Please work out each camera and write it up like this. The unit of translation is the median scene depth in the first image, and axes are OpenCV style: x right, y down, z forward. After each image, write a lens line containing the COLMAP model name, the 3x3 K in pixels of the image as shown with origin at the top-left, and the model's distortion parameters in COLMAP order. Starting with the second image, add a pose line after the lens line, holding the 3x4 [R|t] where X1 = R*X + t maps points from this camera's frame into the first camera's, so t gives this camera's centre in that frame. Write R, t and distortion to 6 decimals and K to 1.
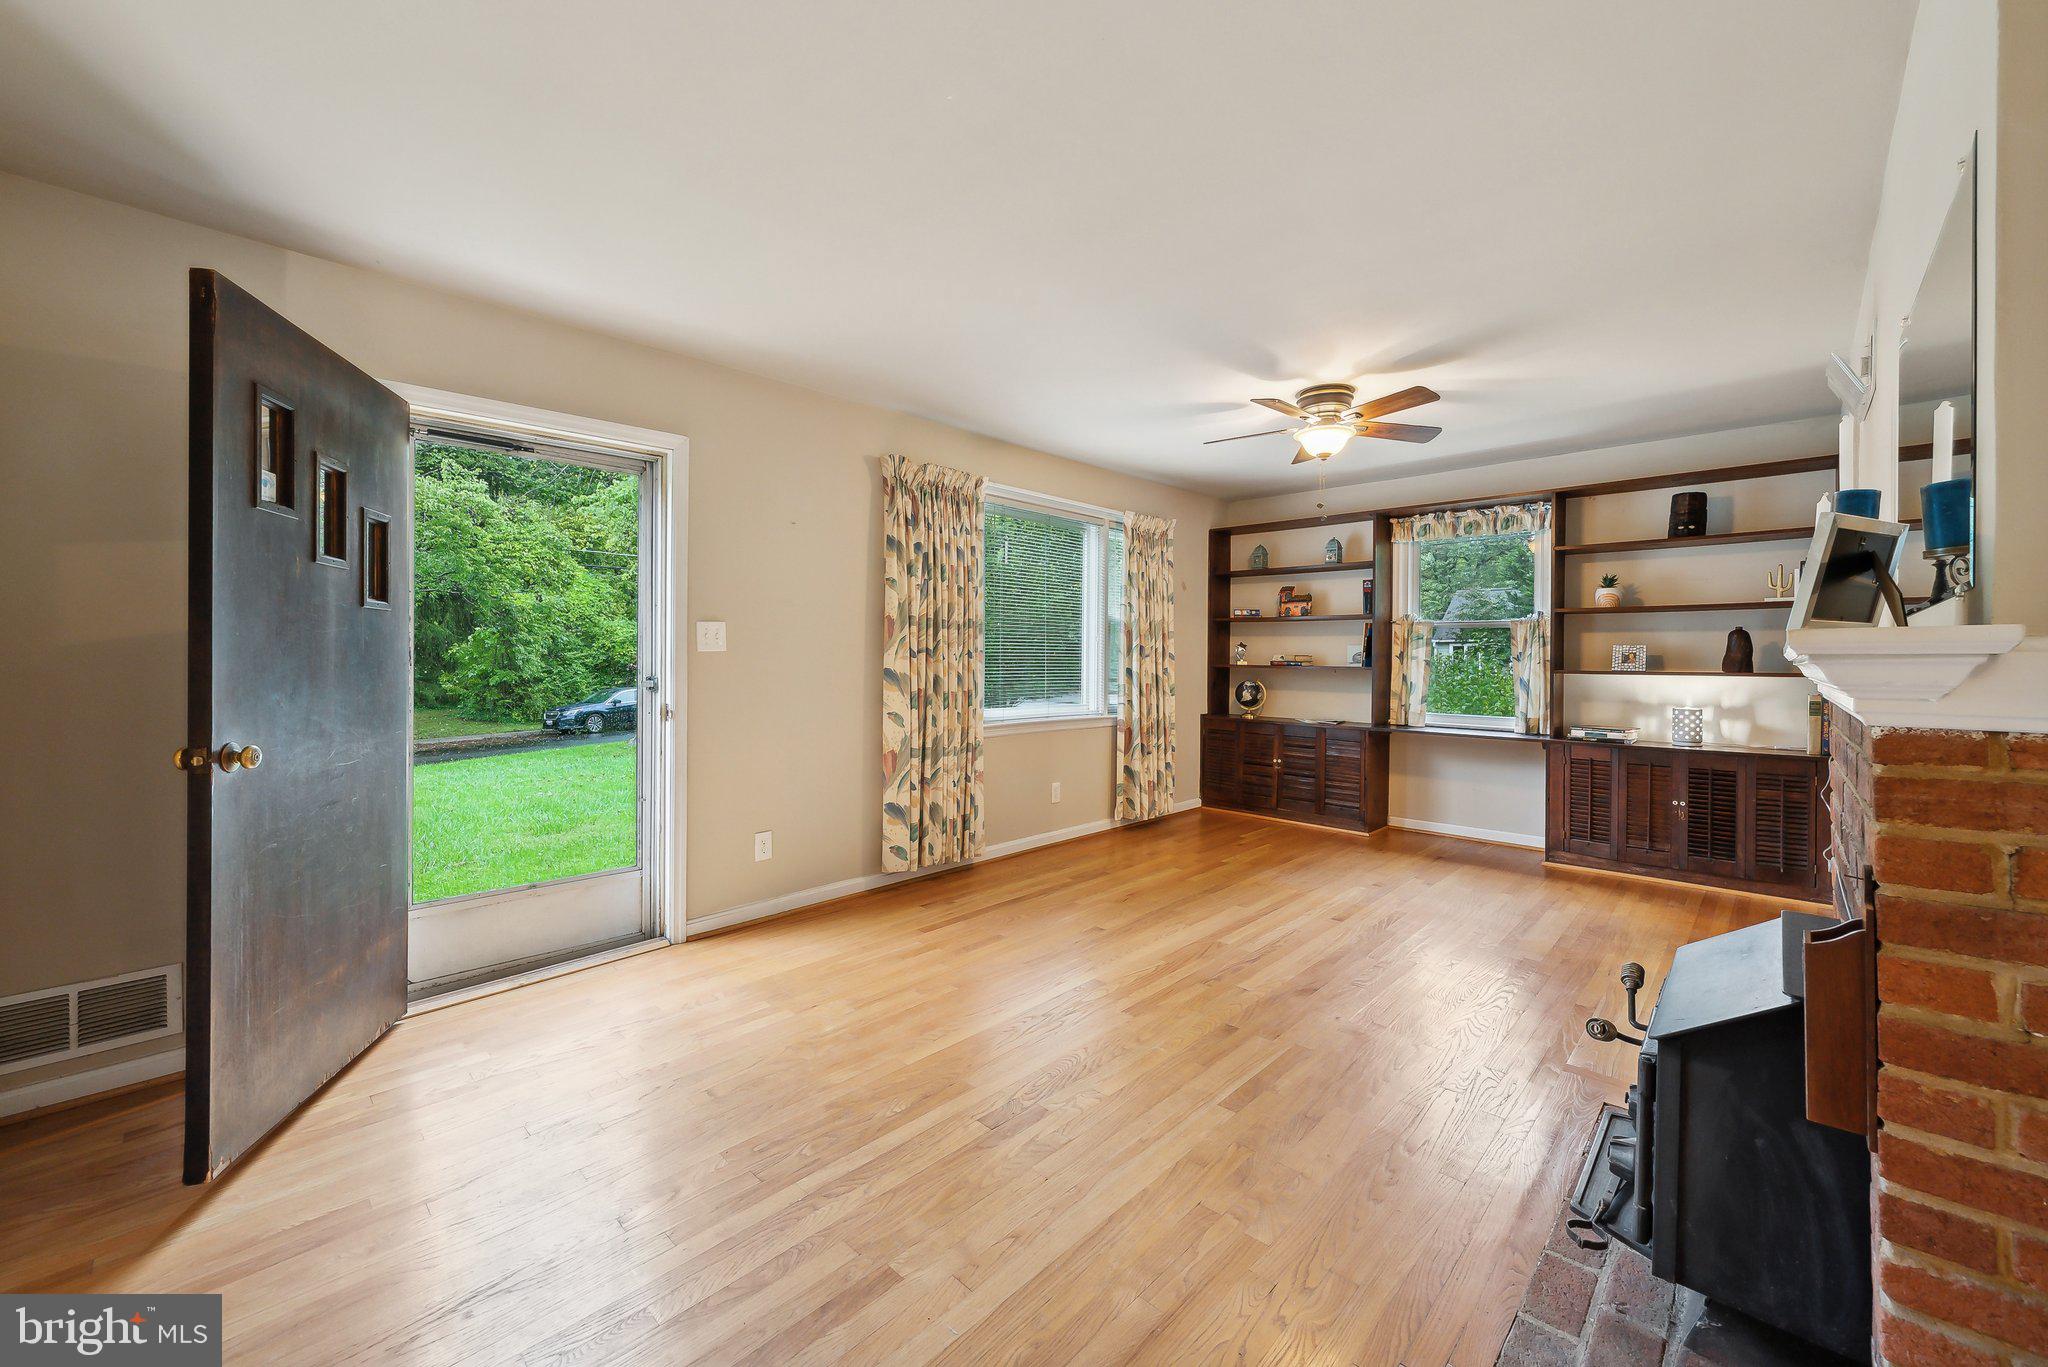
lens RADIAL K [[796.3, 0, 1021.0], [0, 796.3, 667.1], [0, 0, 1]] dist [0.003113, -0.000122]
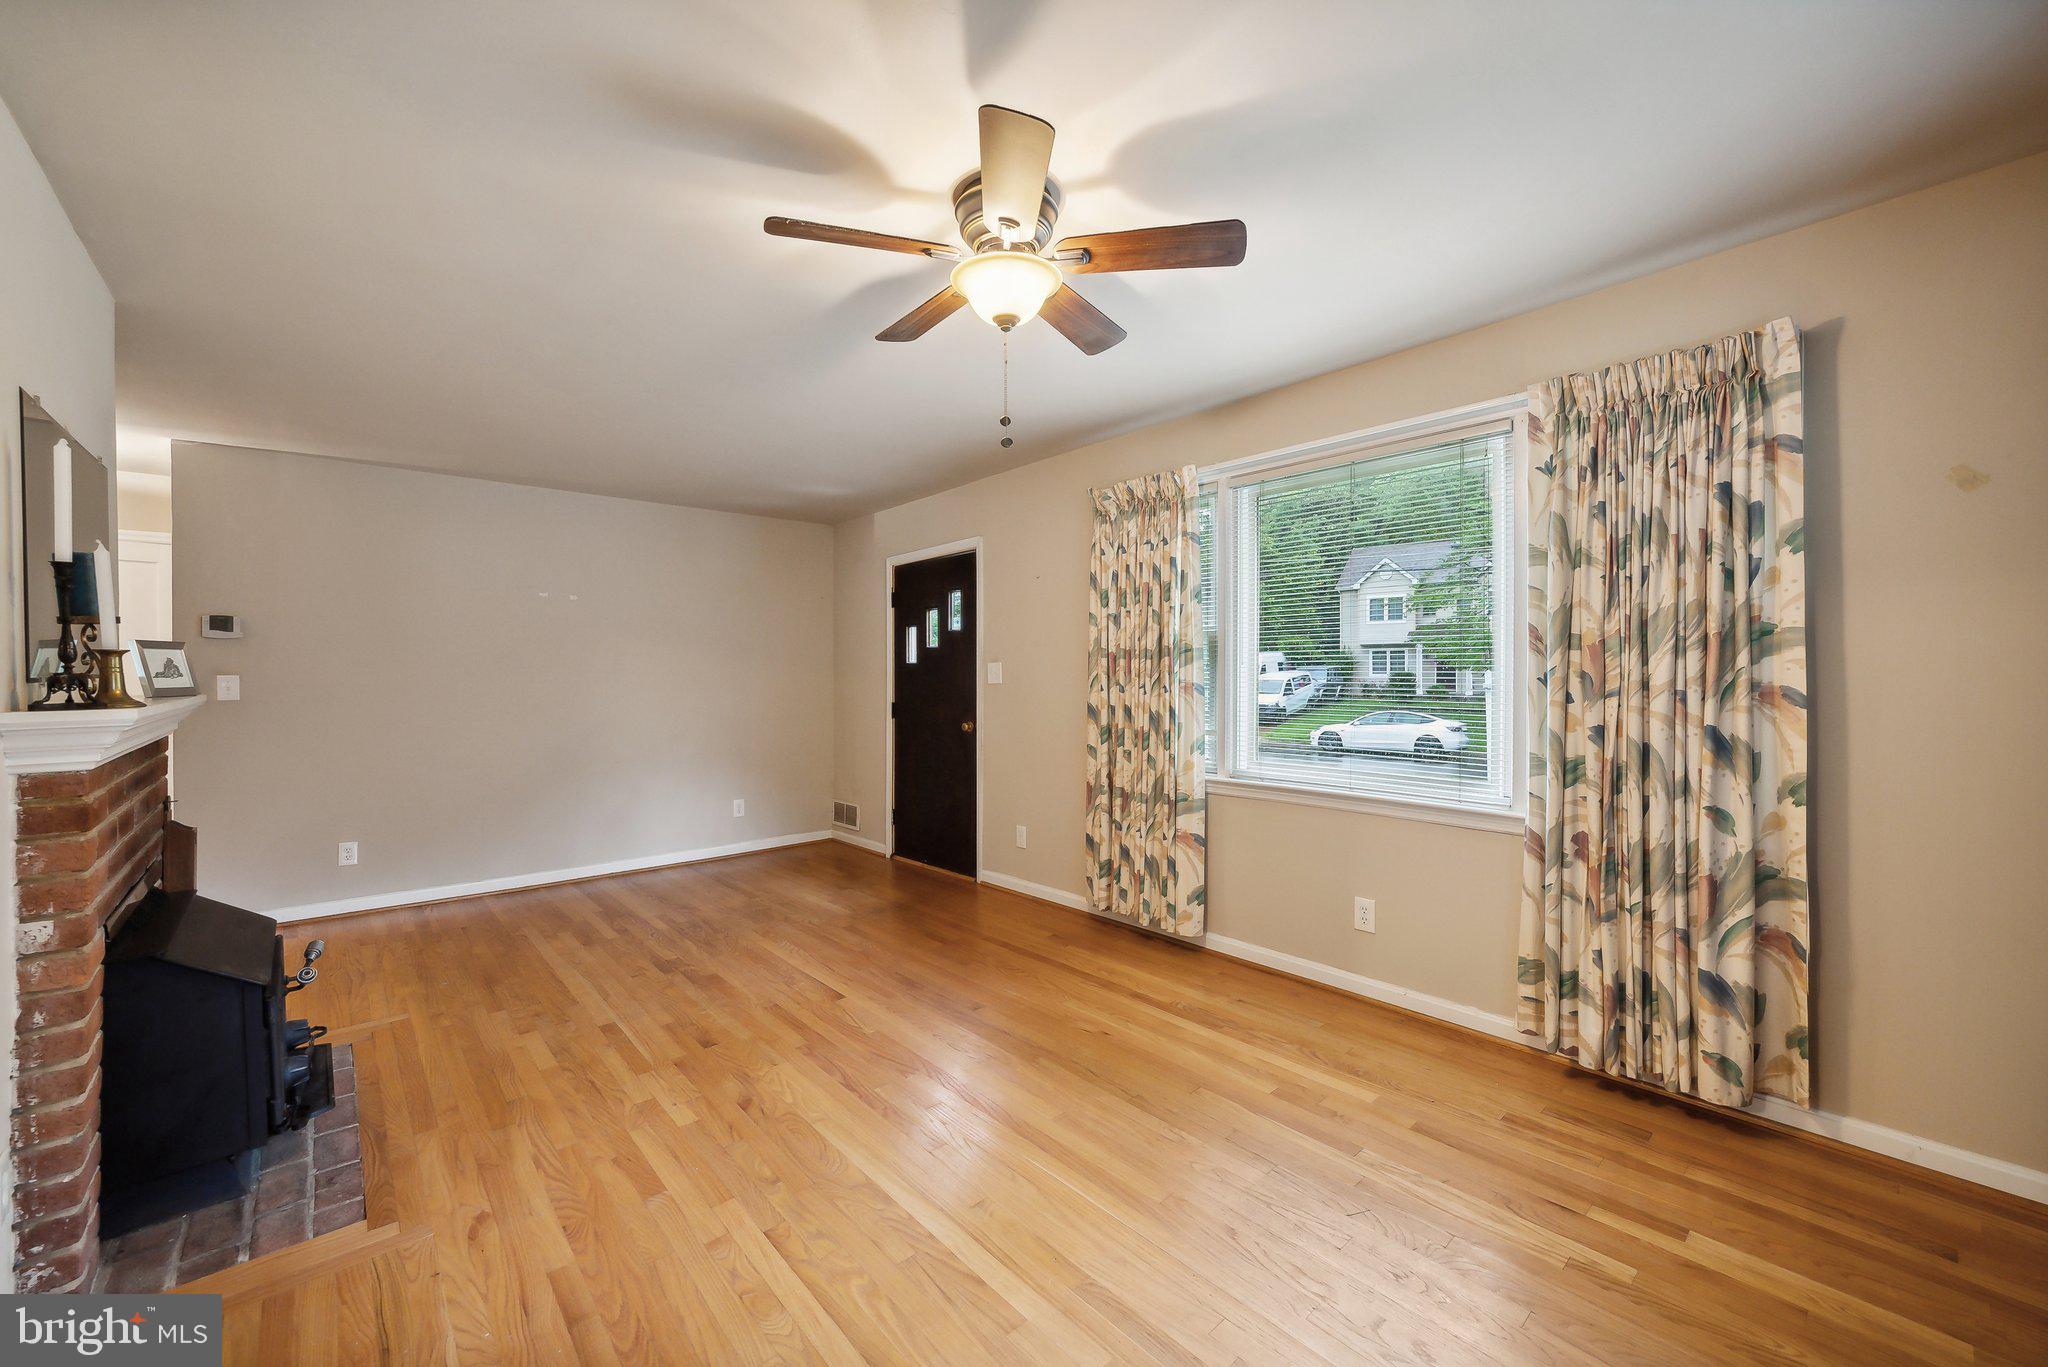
lens RADIAL K [[796.3, 0, 1020.9], [0, 796.3, 678.0], [0, 0, 1]] dist [0.003113, -0.000122]
pose [[-0.085744, 0.001250, -0.996316, 0.627680], [-0.008434, 0.999962, 0.001980, -0.021036], [0.996281, 0.008573, -0.085730, 0.731708]]
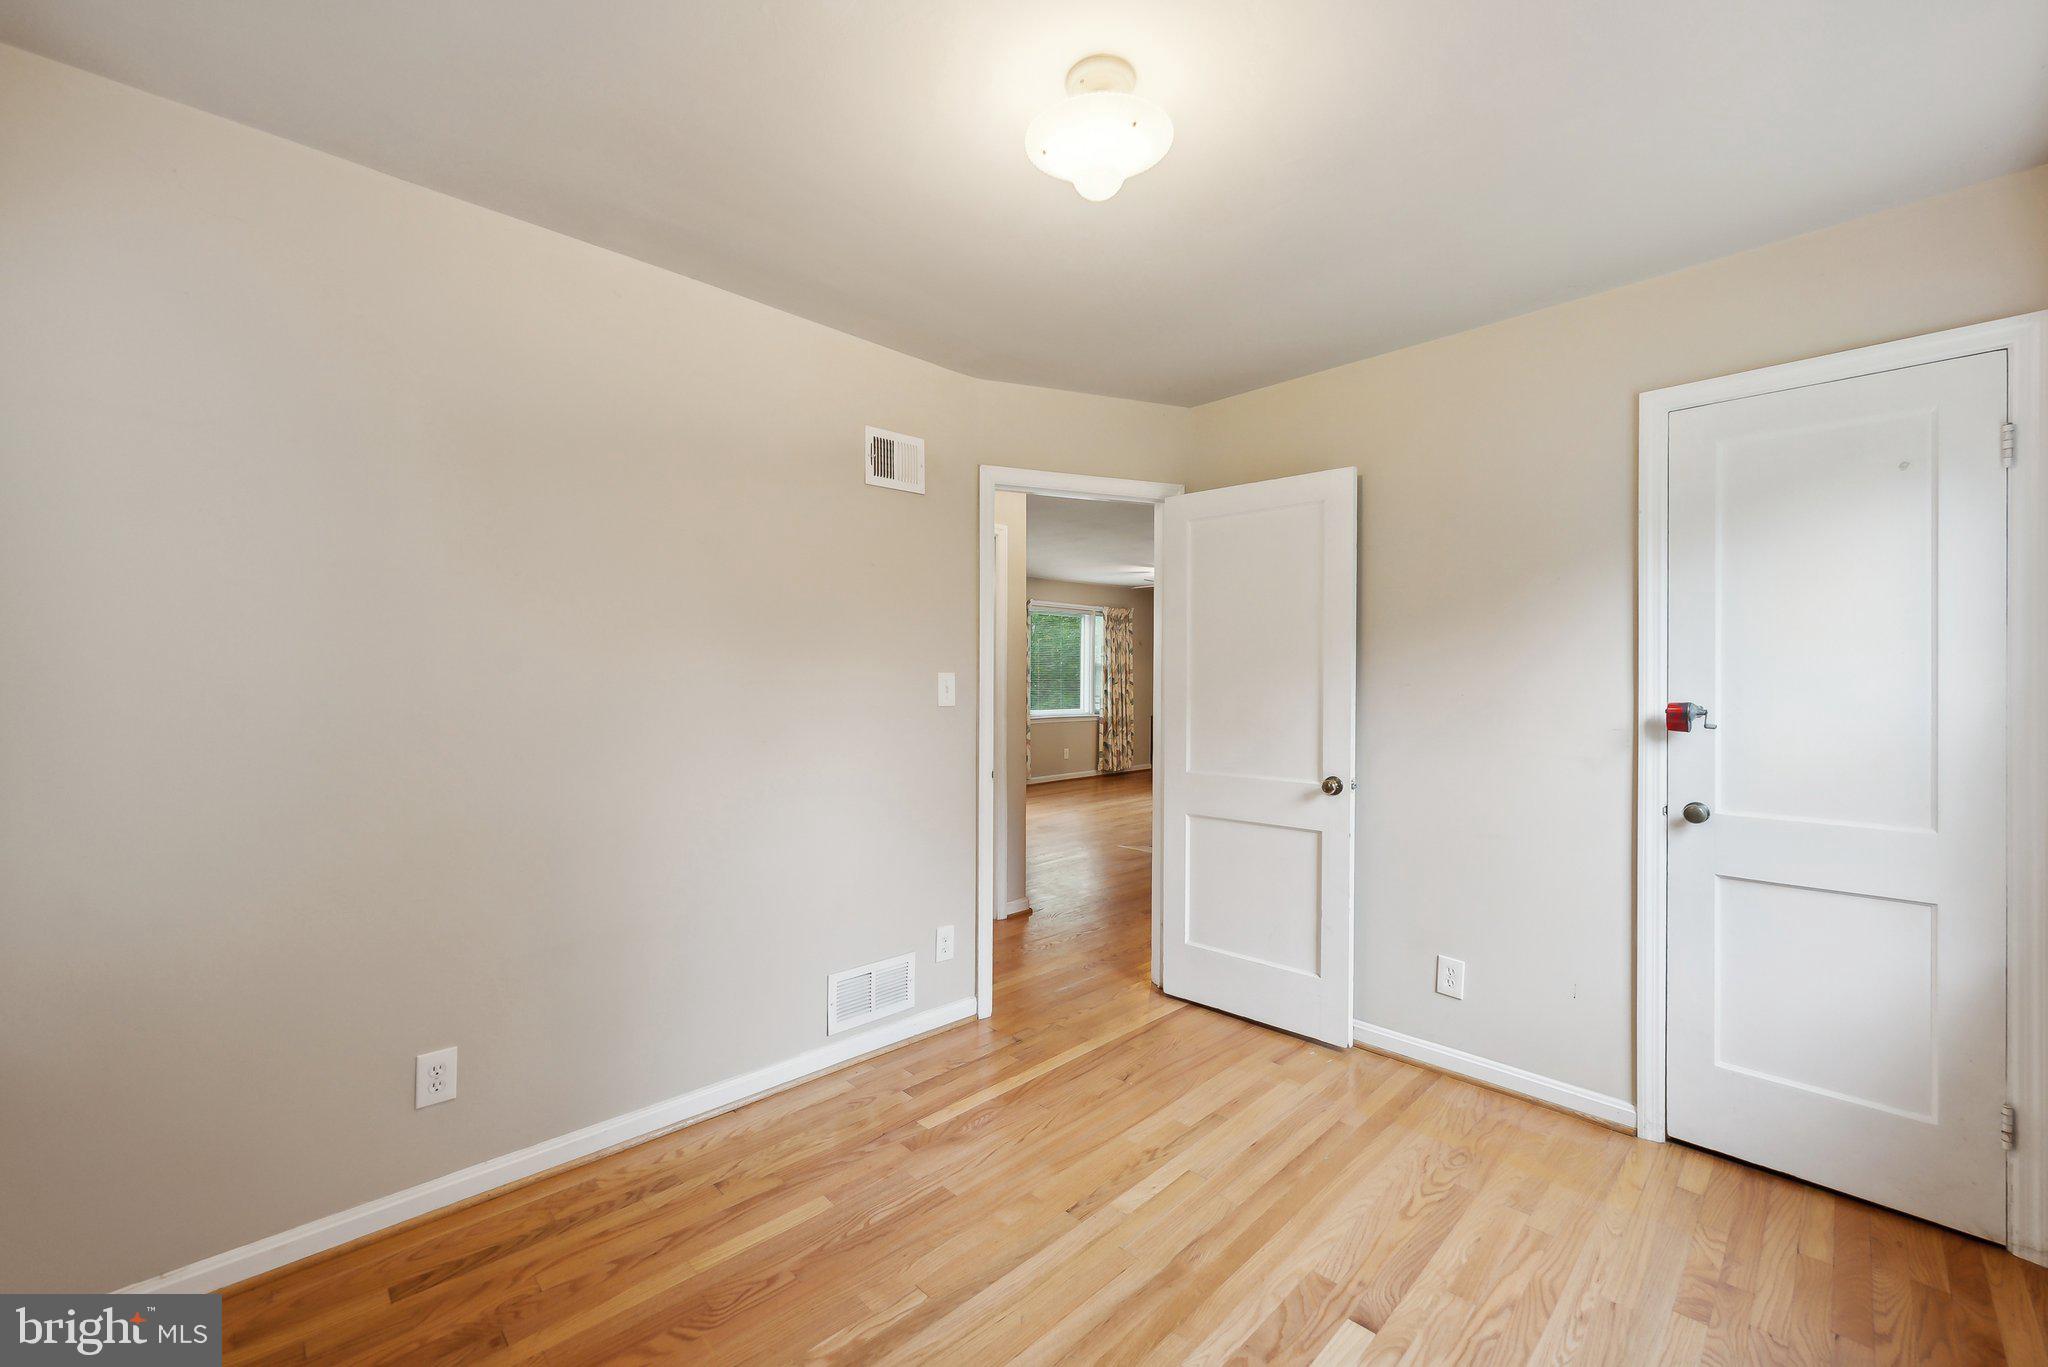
lens RADIAL K [[796.3, 0, 1024.6], [0, 796.3, 683.3], [0, 0, 1]] dist [0.003113, -0.000122]
pose [[0.999366, -0.000979, -0.035581, 0.011330], [0.000510, 0.999913, -0.013168, 0.010578], [0.035590, 0.013142, 0.999280, -0.876409]]
